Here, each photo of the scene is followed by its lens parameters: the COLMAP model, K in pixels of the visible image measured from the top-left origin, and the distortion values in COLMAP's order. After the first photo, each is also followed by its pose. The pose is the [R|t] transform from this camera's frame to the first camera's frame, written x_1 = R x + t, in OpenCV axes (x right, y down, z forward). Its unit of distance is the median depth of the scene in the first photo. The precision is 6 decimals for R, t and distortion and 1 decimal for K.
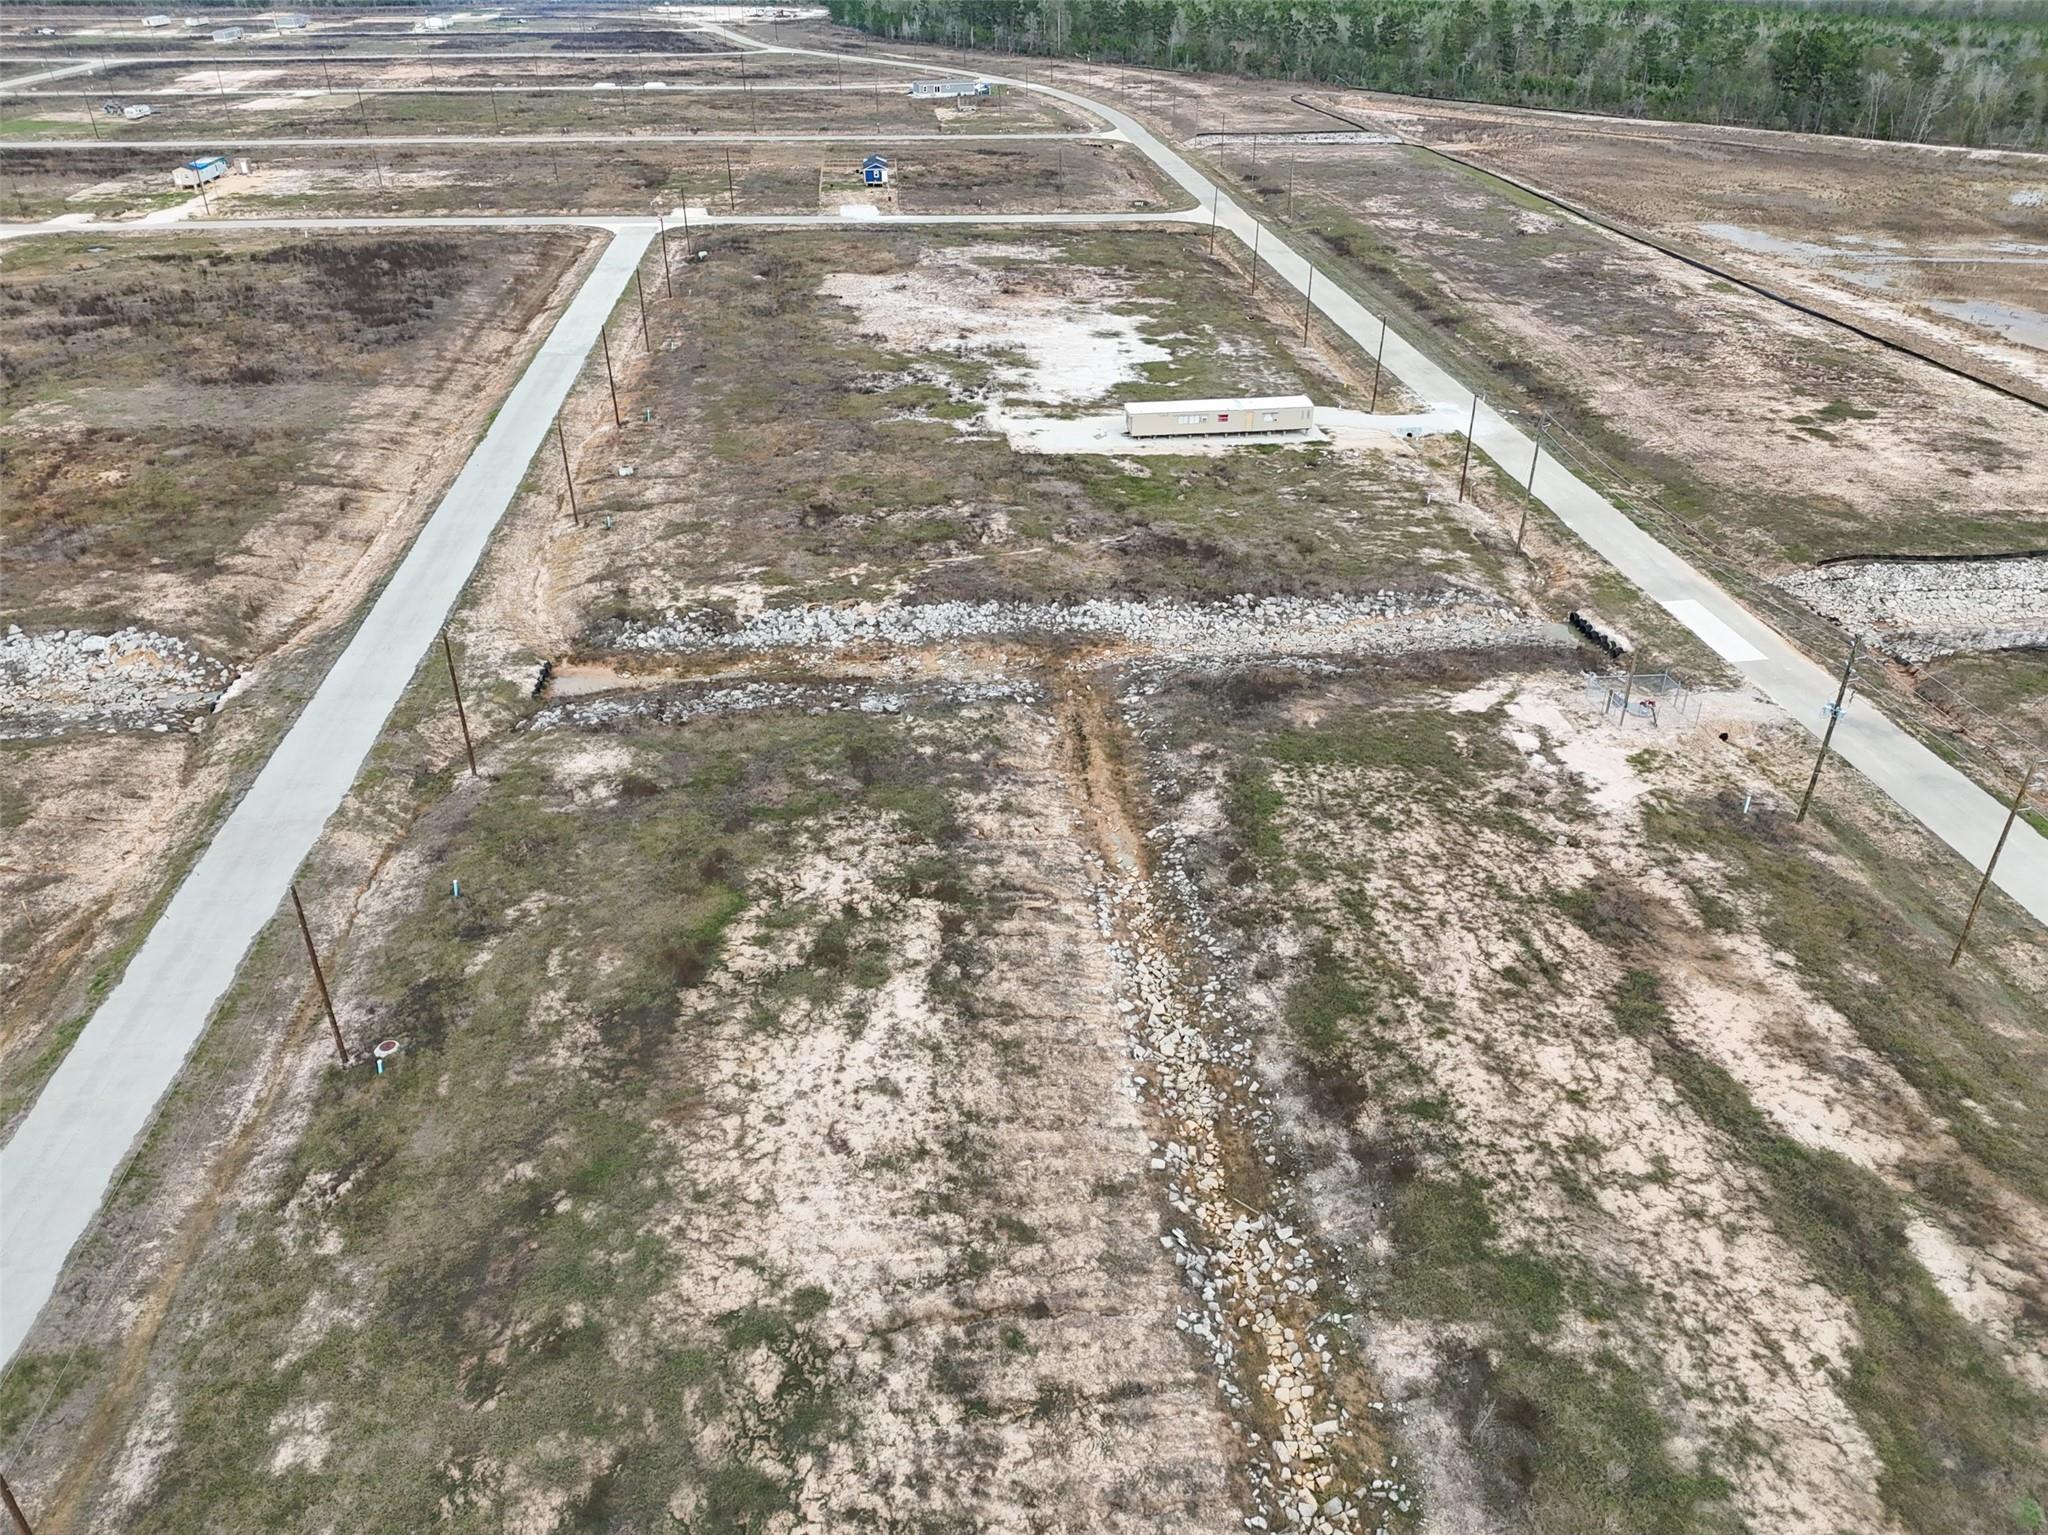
lens RADIAL K [[1493.7, 0, 1032.2], [0, 1493.7, 762.5], [0, 0, 1]] dist [0.090141, -0.084441]
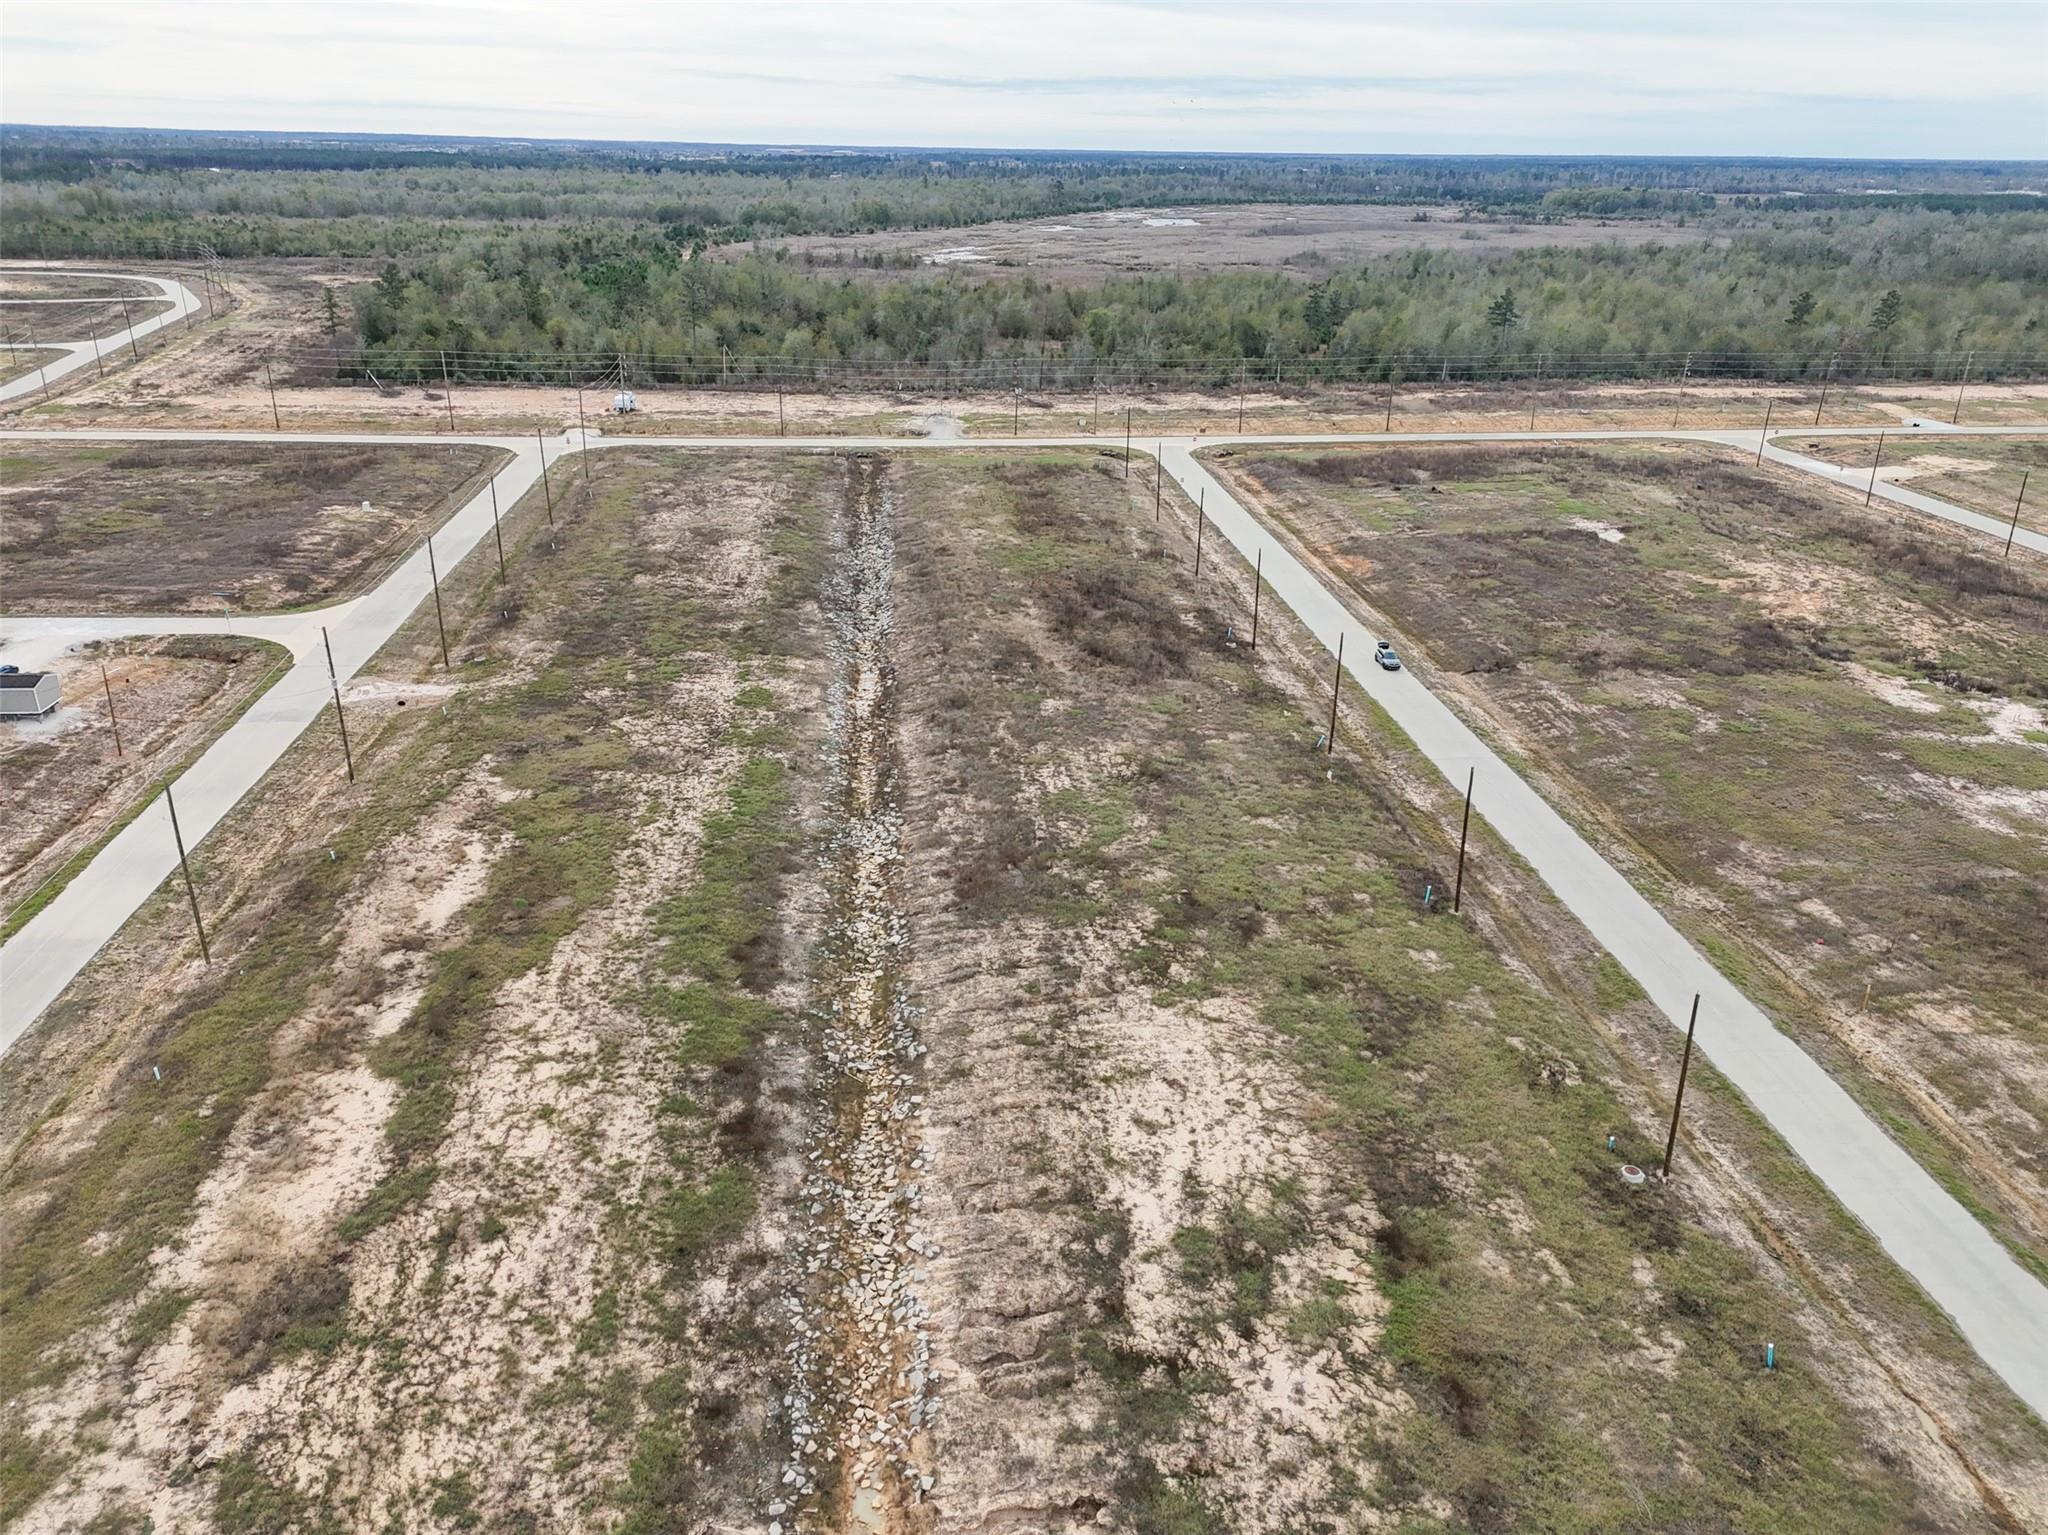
lens RADIAL K [[1493.7, 0, 1032.2], [0, 1493.7, 762.5], [0, 0, 1]] dist [0.090141, -0.084441]
pose [[-0.999957, -0.008606, -0.003338, -0.003420], [-0.007929, 0.615828, 0.787841, -0.665634], [-0.004724, 0.787834, -0.615870, 1.170597]]
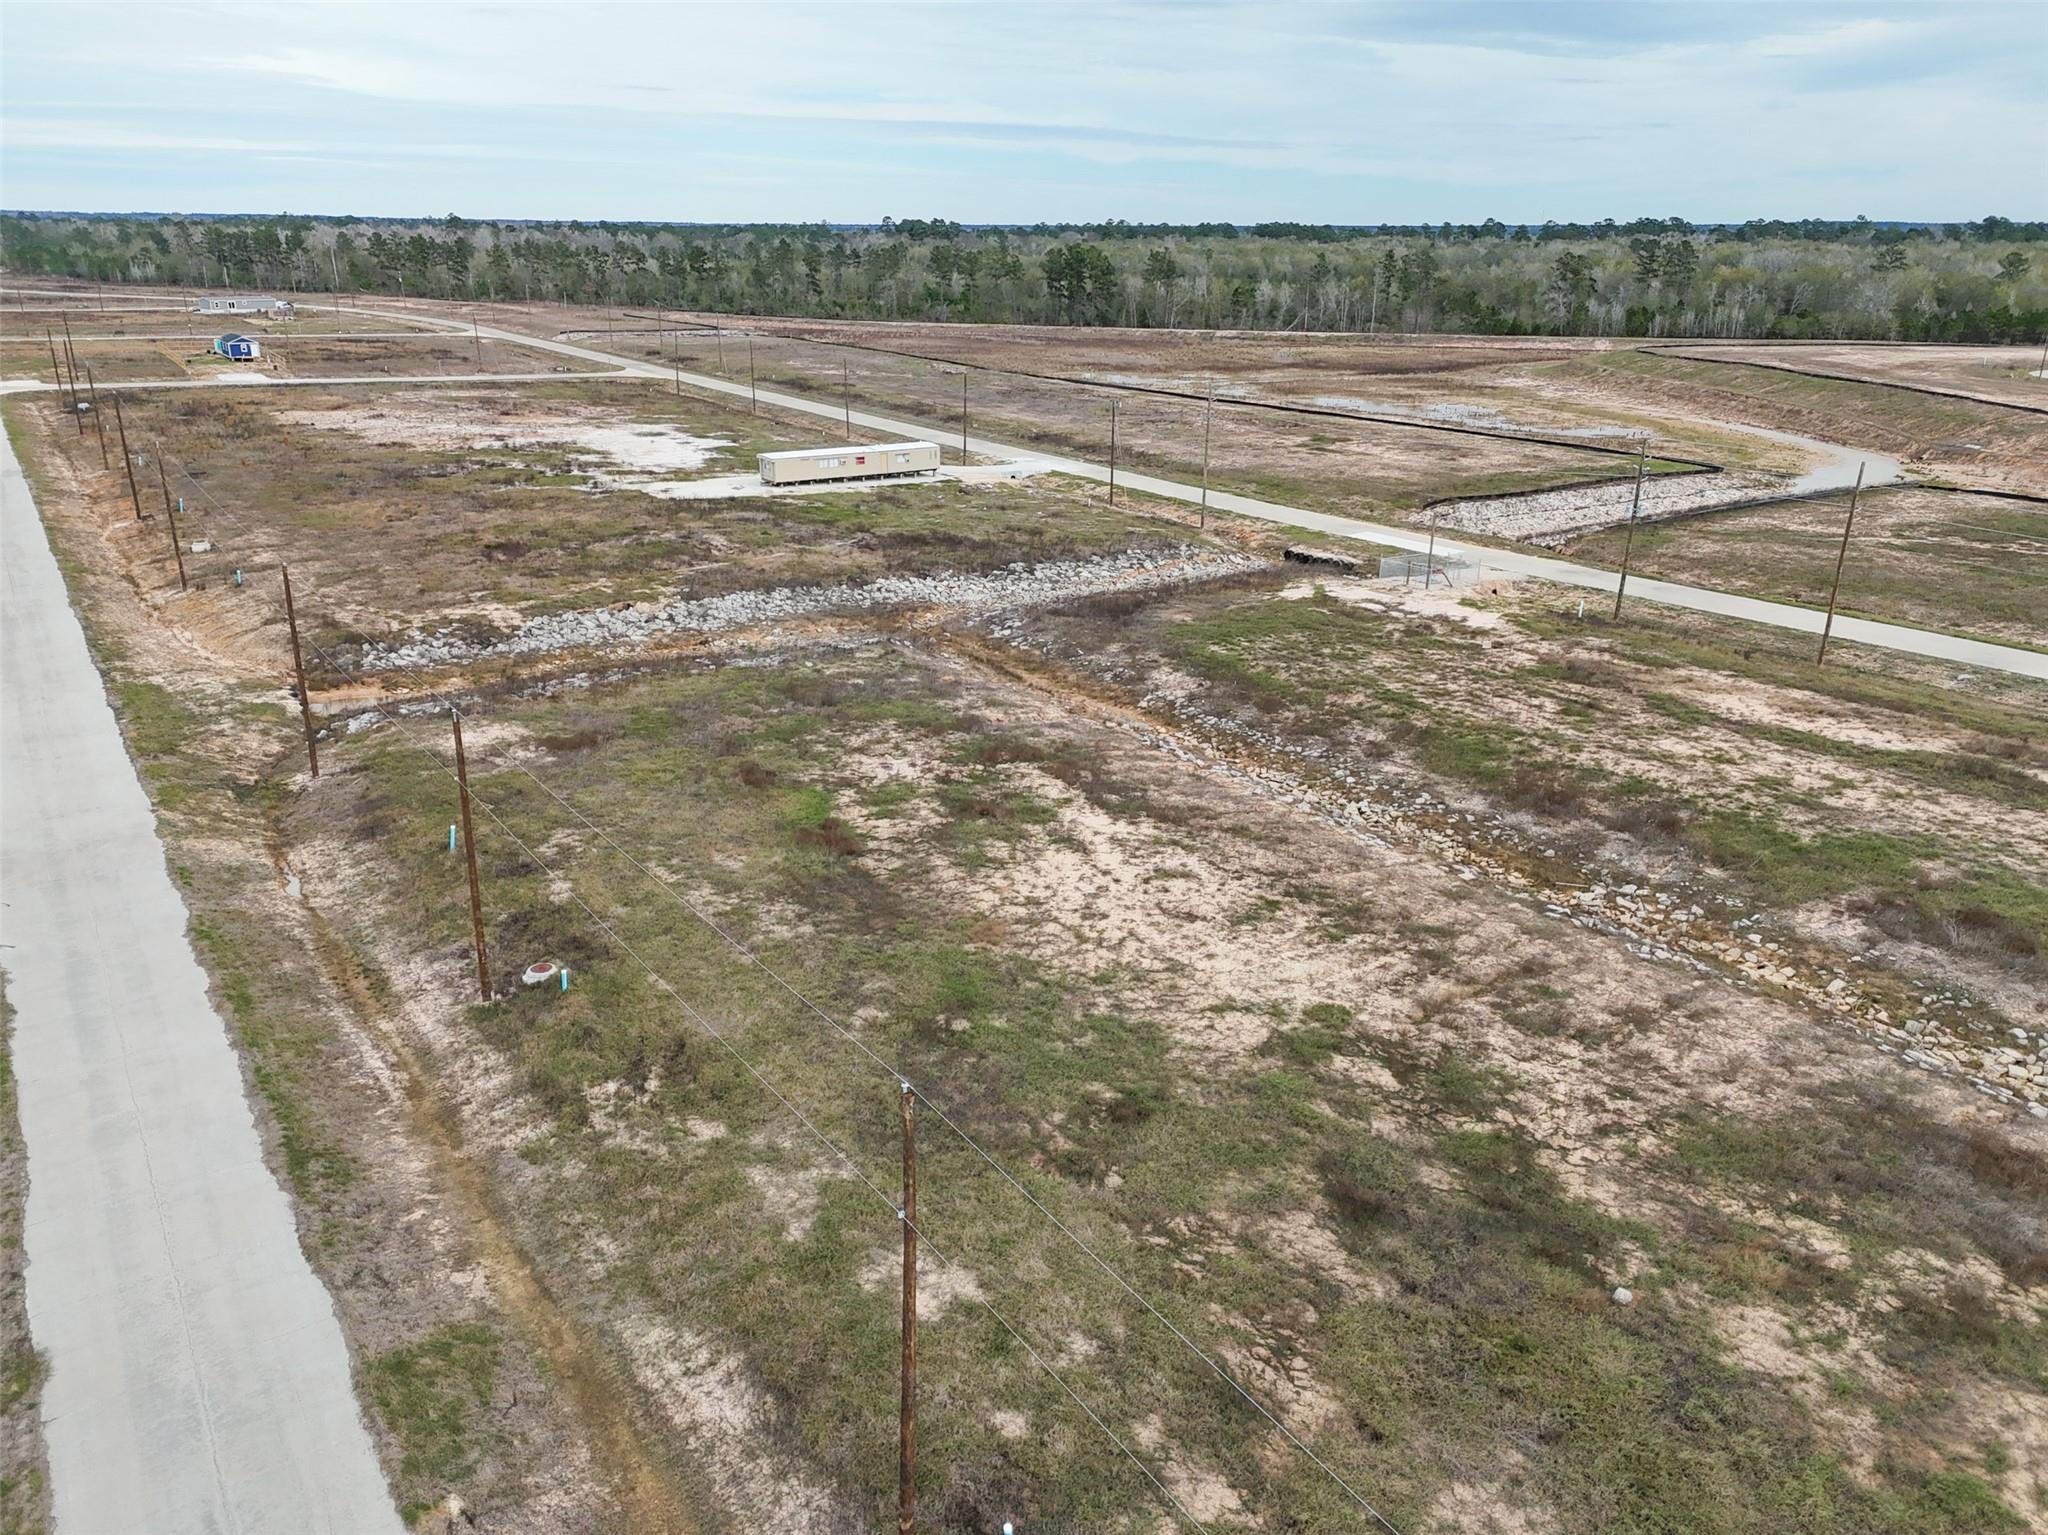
lens RADIAL K [[1493.7, 0, 1032.2], [0, 1493.7, 762.5], [0, 0, 1]] dist [0.090141, -0.084441]
pose [[0.879605, -0.147491, 0.452263, -0.435527], [0.224476, 0.966906, -0.121258, 0.190524], [-0.419411, 0.208181, 0.883603, 0.200843]]
